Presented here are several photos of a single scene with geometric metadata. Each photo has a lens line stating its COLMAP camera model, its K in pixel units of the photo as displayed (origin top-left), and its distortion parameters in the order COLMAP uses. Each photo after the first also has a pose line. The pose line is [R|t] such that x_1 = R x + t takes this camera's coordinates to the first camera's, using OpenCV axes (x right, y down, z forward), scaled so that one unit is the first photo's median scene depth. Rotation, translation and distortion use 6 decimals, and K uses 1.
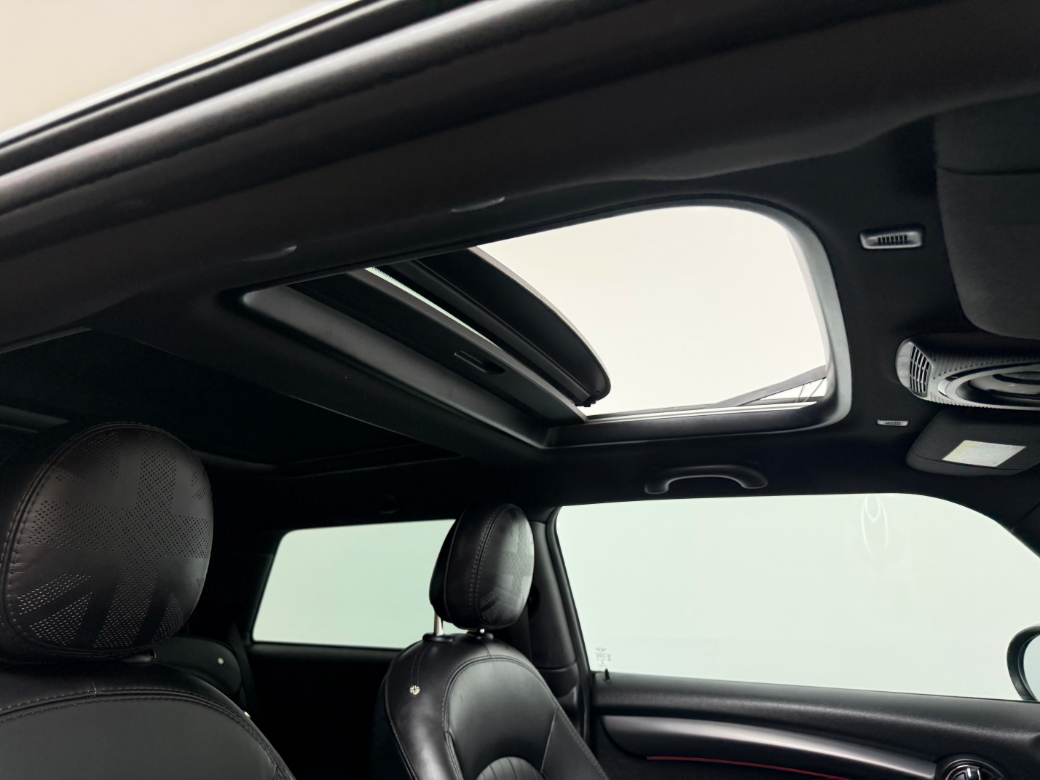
lens RADIAL K [[736.0, 0, 502.0], [0, 736.0, 392.3], [0, 0, 1]] dist [0.009142, -0.006949]
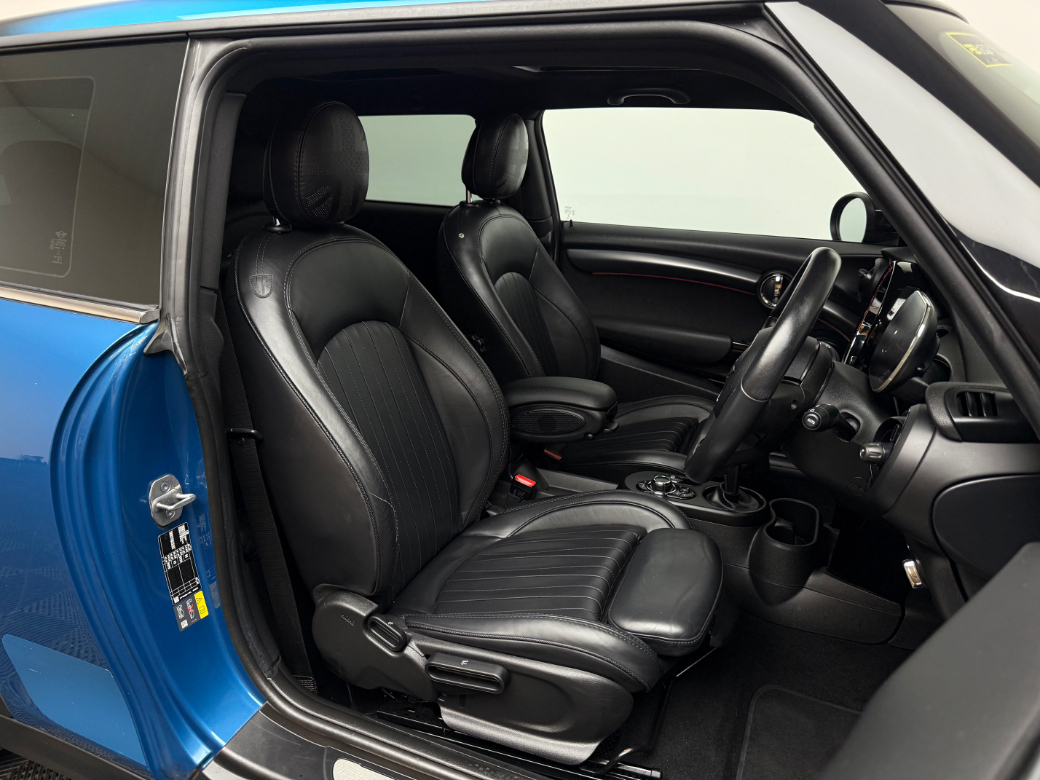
lens RADIAL K [[736.0, 0, 517.2], [0, 736.0, 391.9], [0, 0, 1]] dist [0.009142, -0.006949]
pose [[0.997819, -0.015501, 0.064163, -0.082960], [-0.023781, 0.822344, 0.568494, -0.222002], [-0.061576, -0.568780, 0.820181, -0.503062]]
